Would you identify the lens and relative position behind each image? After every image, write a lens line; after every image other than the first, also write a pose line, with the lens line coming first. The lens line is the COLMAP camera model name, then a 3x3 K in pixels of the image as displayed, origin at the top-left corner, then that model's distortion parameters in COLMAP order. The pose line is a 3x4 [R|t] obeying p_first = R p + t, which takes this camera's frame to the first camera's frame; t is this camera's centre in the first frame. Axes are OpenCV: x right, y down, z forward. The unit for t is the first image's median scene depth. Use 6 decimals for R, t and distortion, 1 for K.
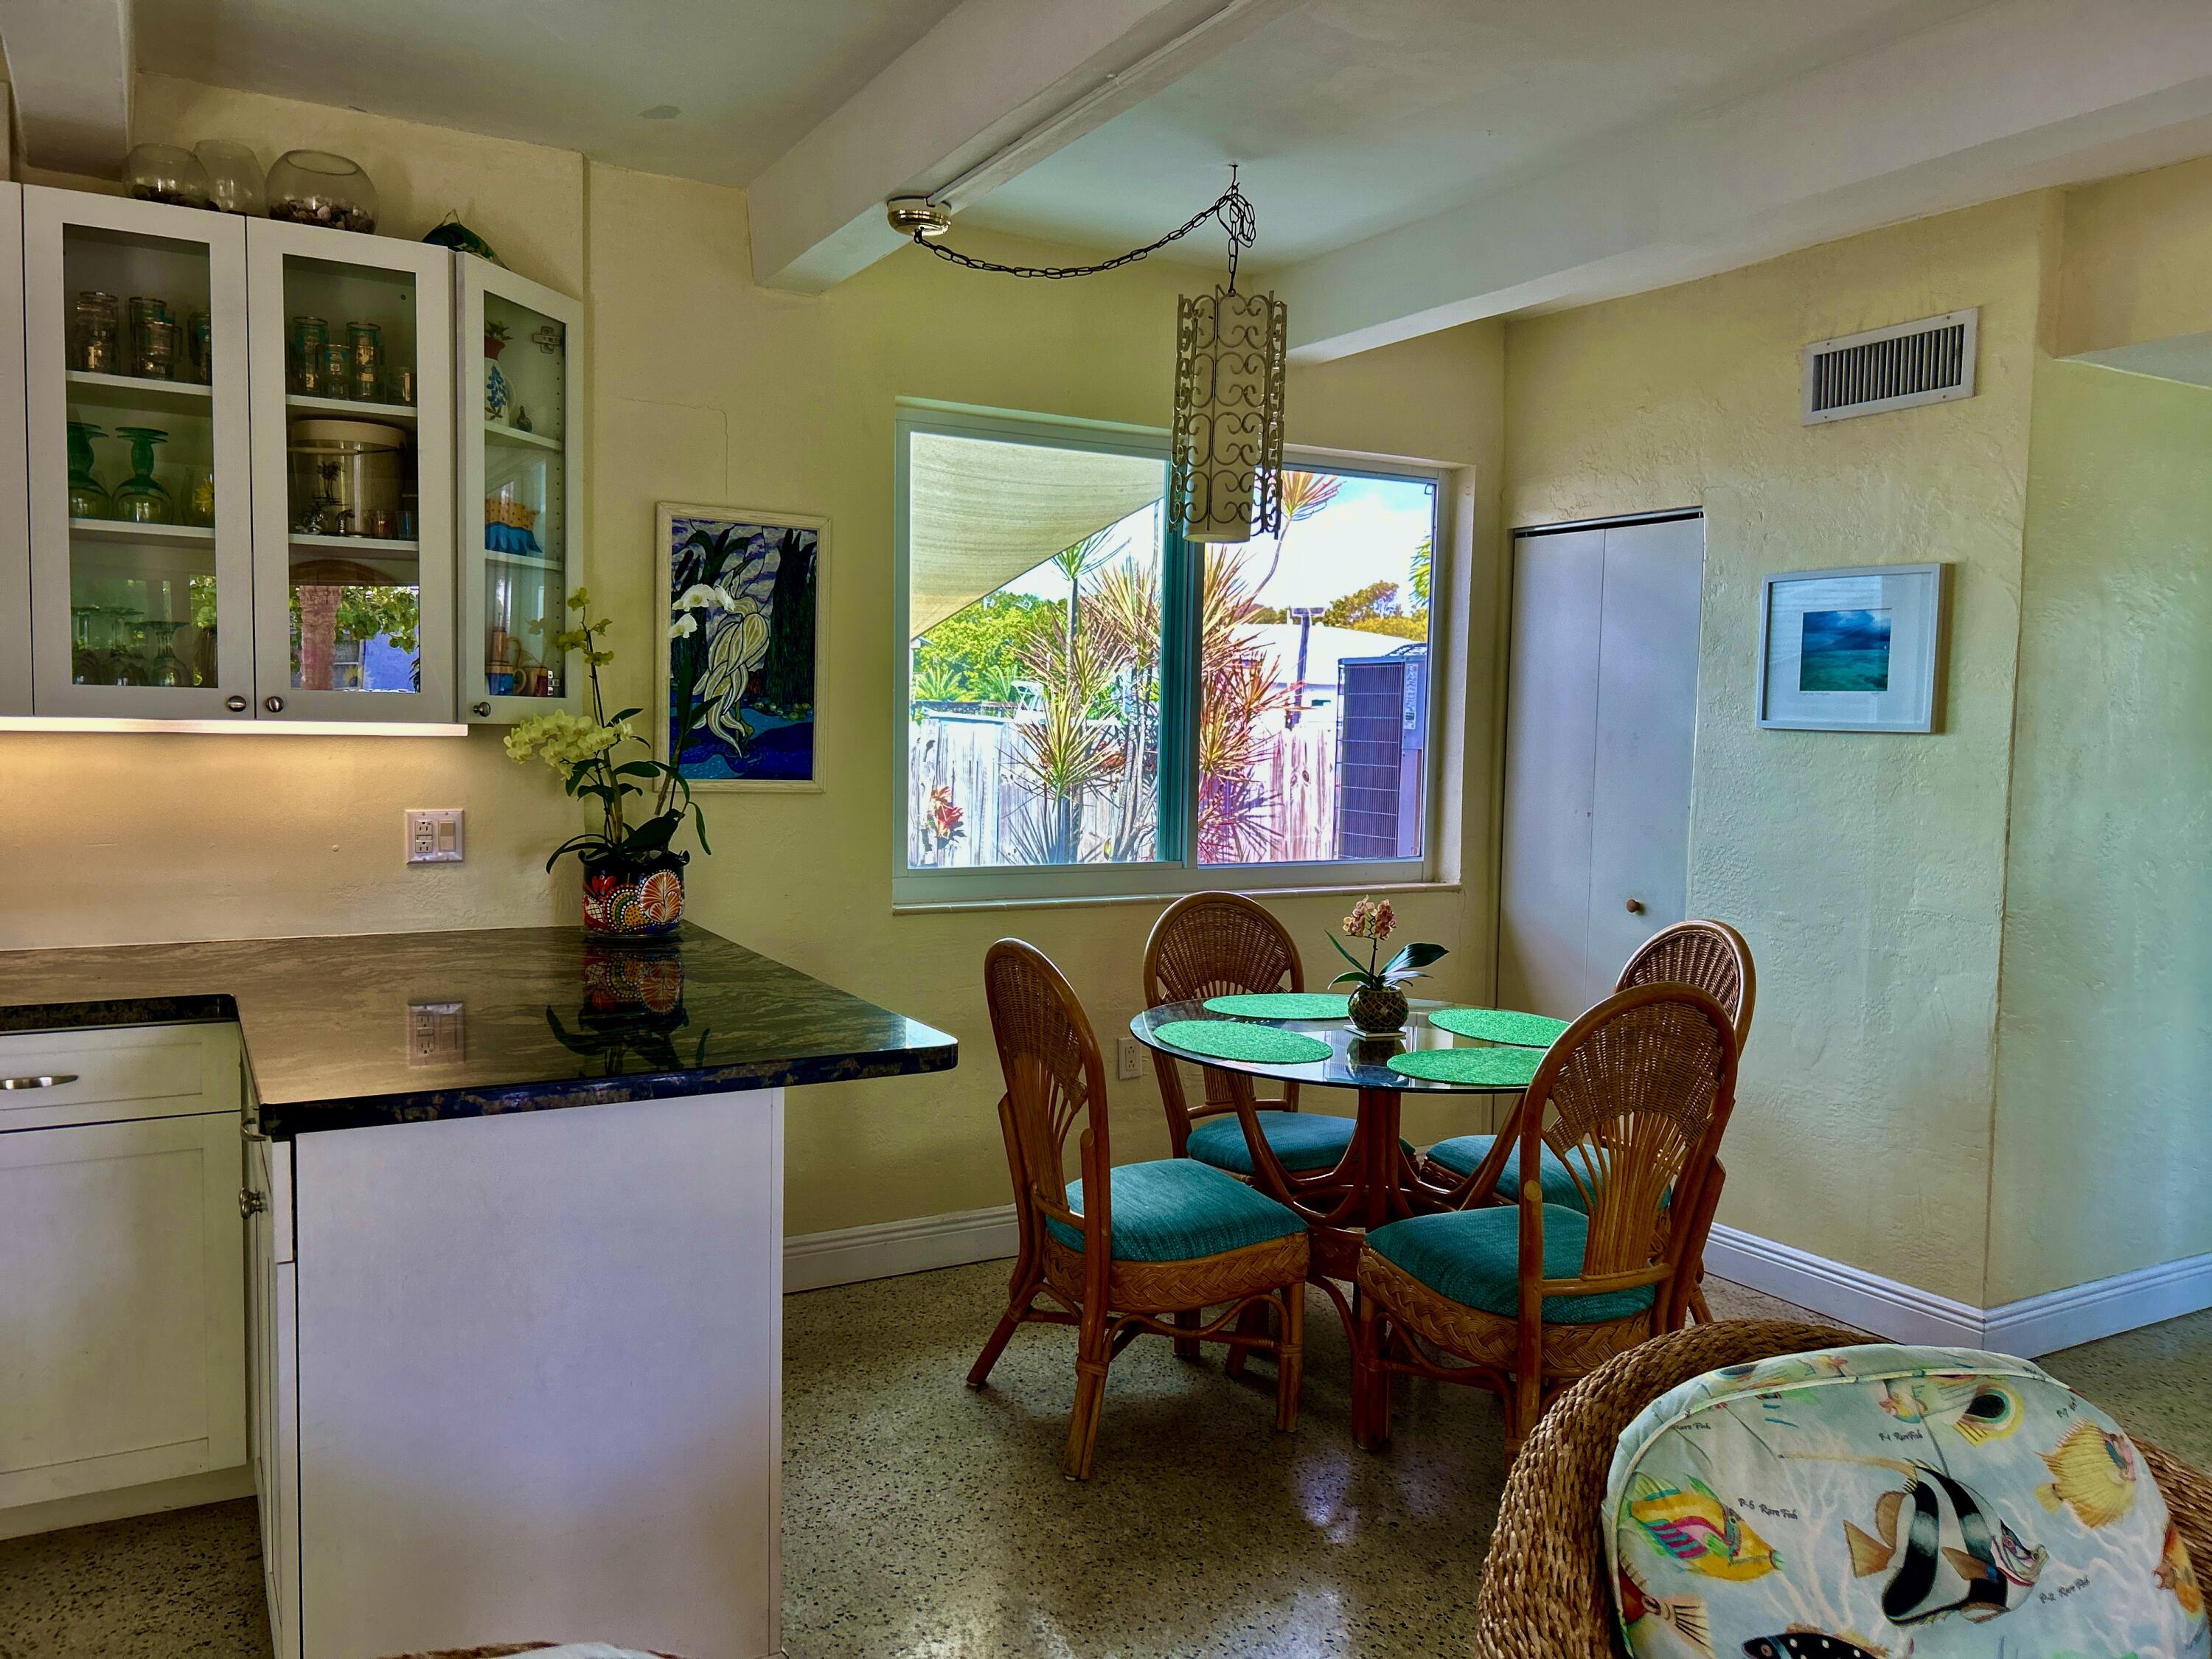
lens RADIAL K [[1672.9, 0, 1109.4], [0, 1672.9, 839.2], [0, 0, 1]] dist [0.017620, -0.005591]
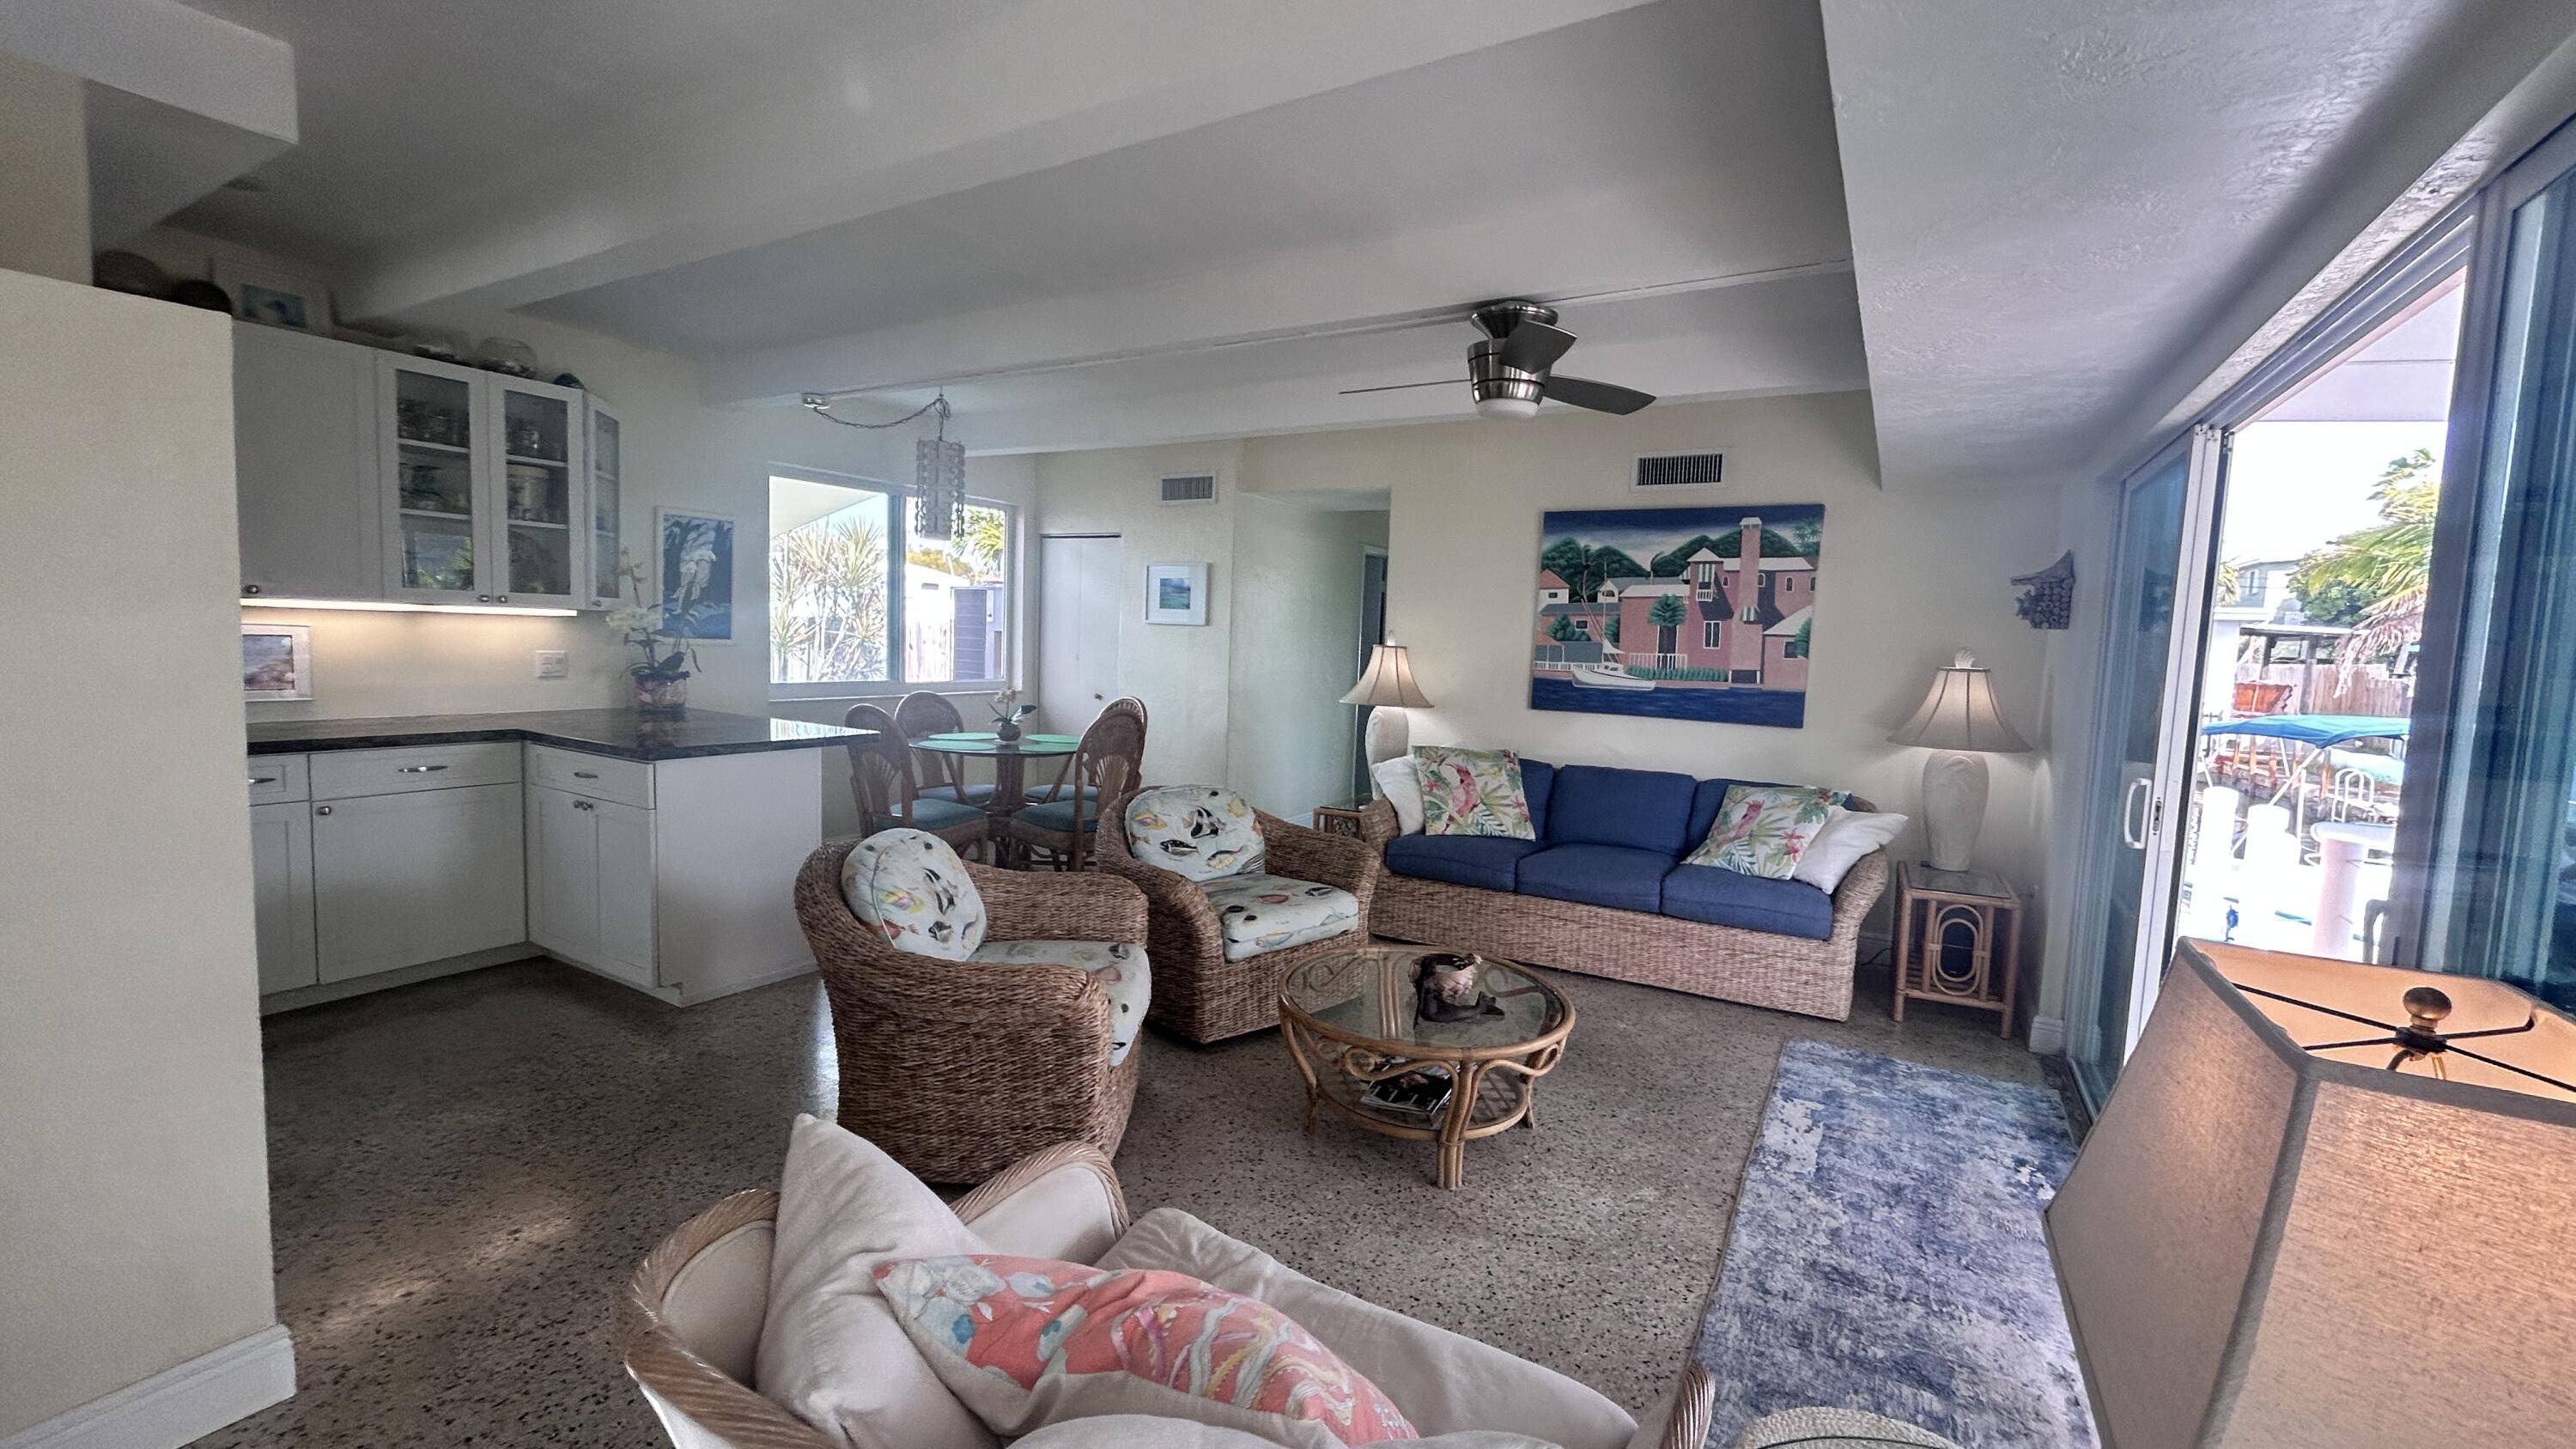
lens RADIAL K [[1046.8, 0, 1295.4], [0, 1046.8, 724.1], [0, 0, 1]] dist [0.002358, 0.000119]
pose [[0.863471, -0.031624, 0.503407, -0.262517], [0.017191, 0.999298, 0.033288, 0.045478], [-0.504106, -0.020089, 0.863408, -0.583937]]
